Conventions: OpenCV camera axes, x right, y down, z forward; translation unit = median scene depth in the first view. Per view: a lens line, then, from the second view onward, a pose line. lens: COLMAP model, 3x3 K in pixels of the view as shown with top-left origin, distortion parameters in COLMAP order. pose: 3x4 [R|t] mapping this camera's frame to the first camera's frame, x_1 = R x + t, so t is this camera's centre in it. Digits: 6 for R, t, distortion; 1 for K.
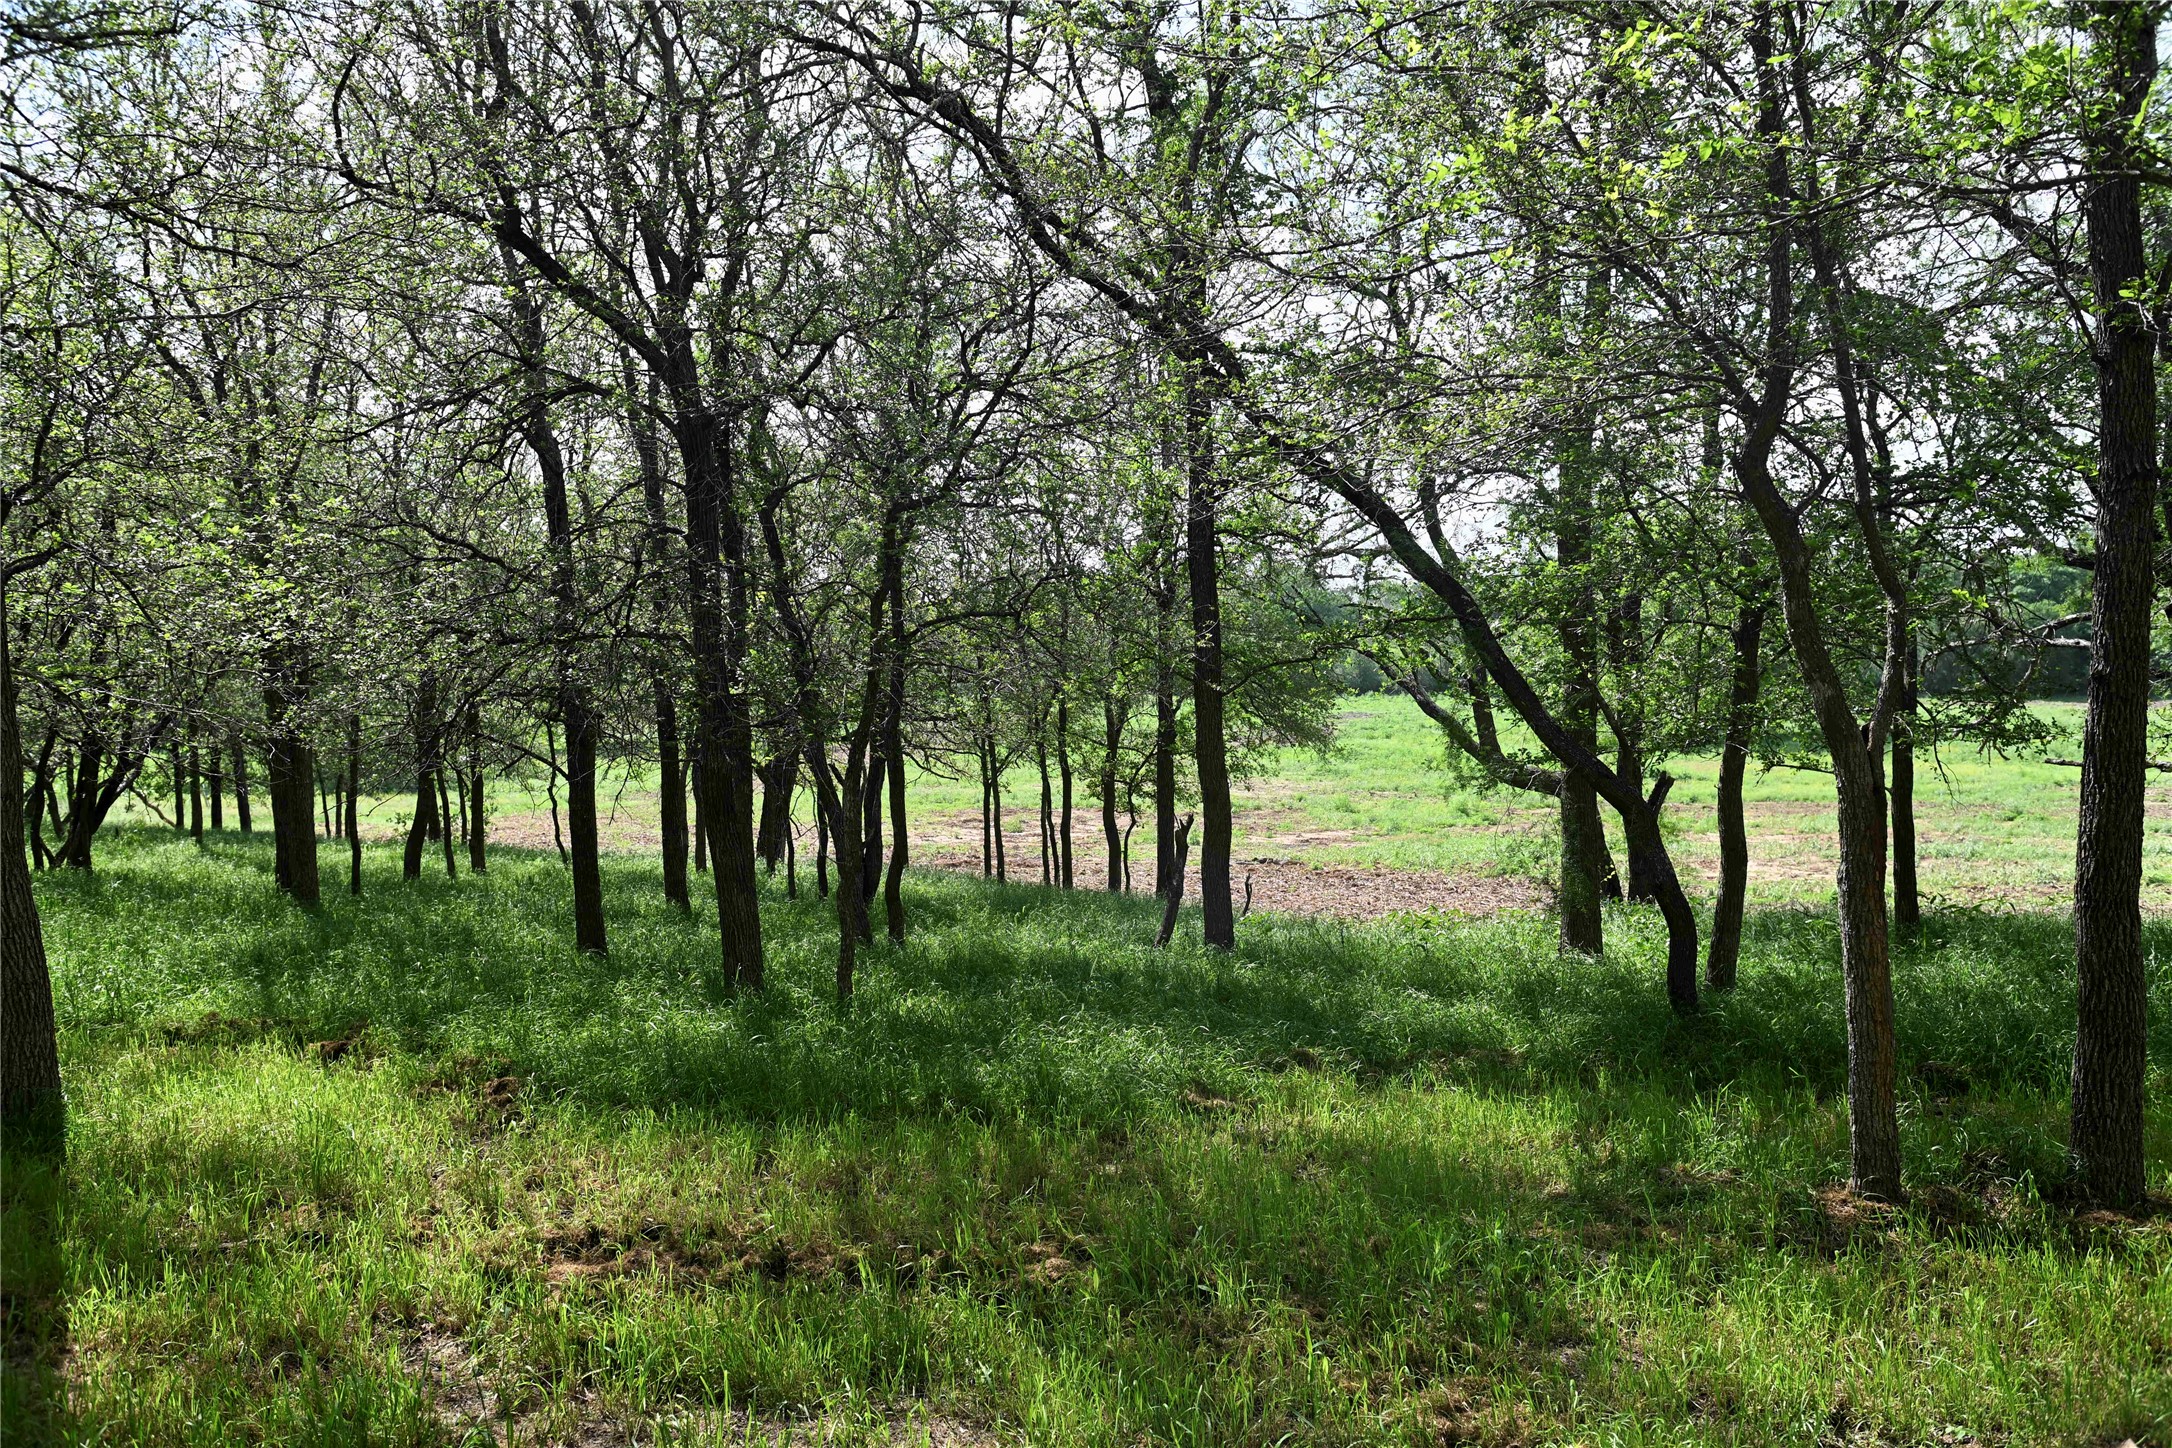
lens RADIAL K [[2014.8, 0, 1086.7], [0, 2014.8, 726.5], [0, 0, 1]] dist [-0.004292, 0.000000]
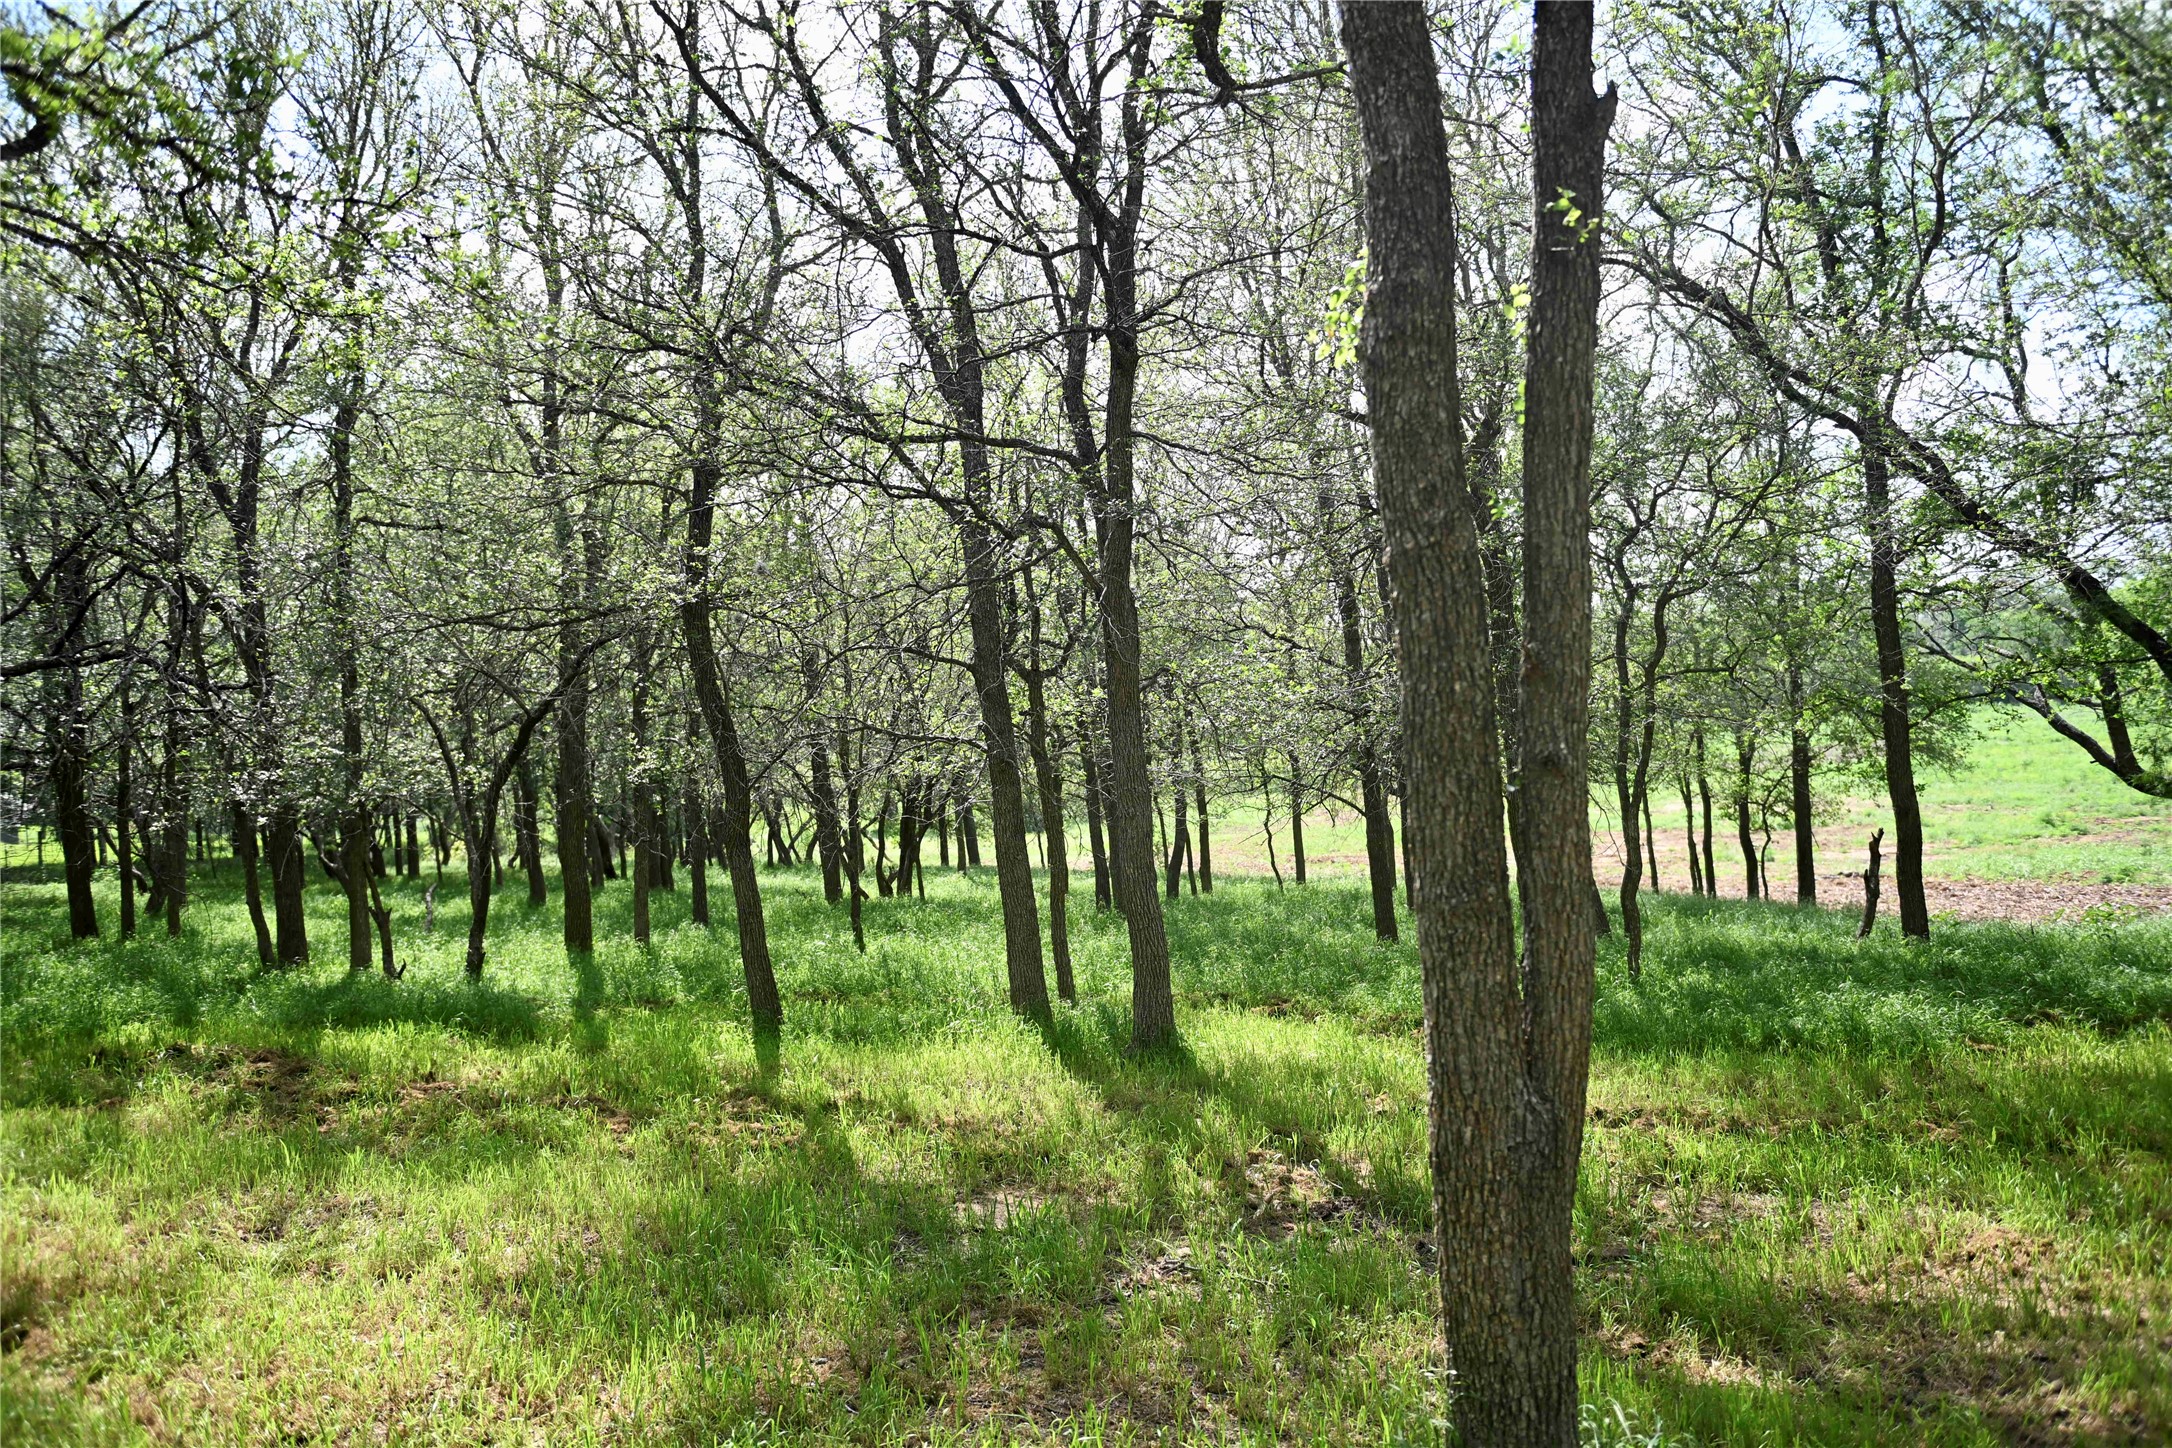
lens RADIAL K [[1917.3, 0, 1084.9], [0, 1917.3, 724.3], [0, 0, 1]] dist [0.010651, 0.004953]
pose [[0.964967, -0.041678, -0.259039, -0.069286], [0.036882, 0.999047, -0.023349, -0.006087], [0.259765, 0.012977, 0.965585, -0.147927]]
